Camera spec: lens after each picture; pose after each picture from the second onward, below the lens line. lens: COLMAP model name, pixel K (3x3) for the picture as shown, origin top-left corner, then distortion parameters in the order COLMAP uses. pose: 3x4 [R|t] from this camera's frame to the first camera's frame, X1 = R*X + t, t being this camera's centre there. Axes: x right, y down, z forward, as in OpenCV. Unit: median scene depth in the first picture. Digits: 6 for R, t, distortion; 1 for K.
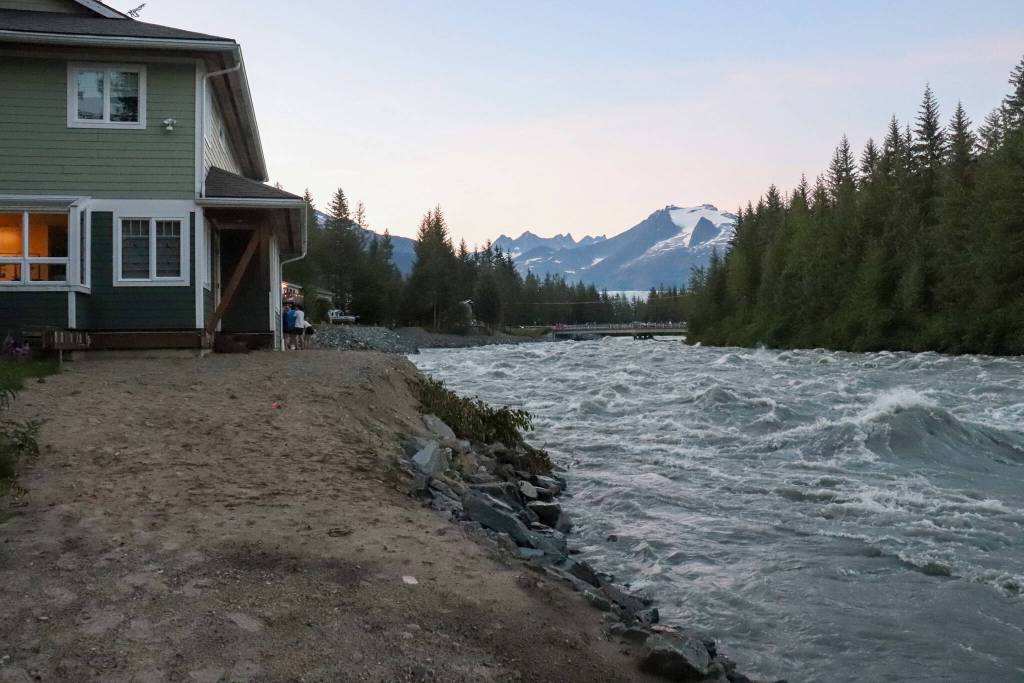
lens RADIAL K [[939.1, 0, 512.0], [0, 939.1, 341.5], [0, 0, 1]] dist [-0.176061, 0.198978]
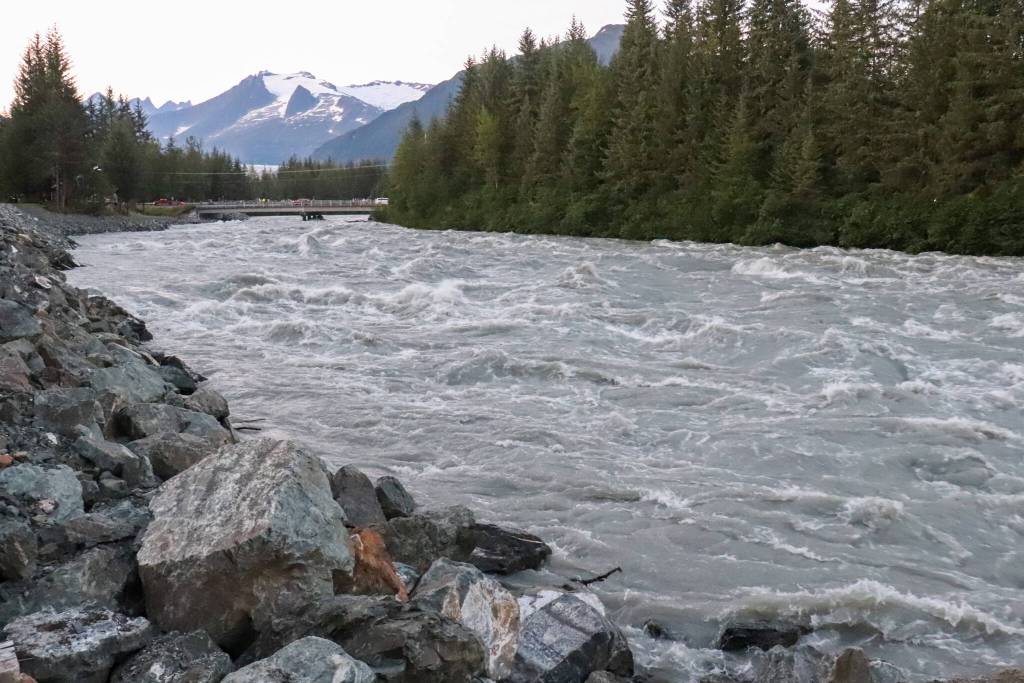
lens RADIAL K [[939.1, 0, 512.0], [0, 939.1, 341.5], [0, 0, 1]] dist [-0.176061, 0.198978]
pose [[0.896173, -0.048949, 0.440996, -0.052580], [-0.009174, 0.991640, 0.128710, -0.002457], [-0.443610, -0.119392, 0.888232, 0.152689]]
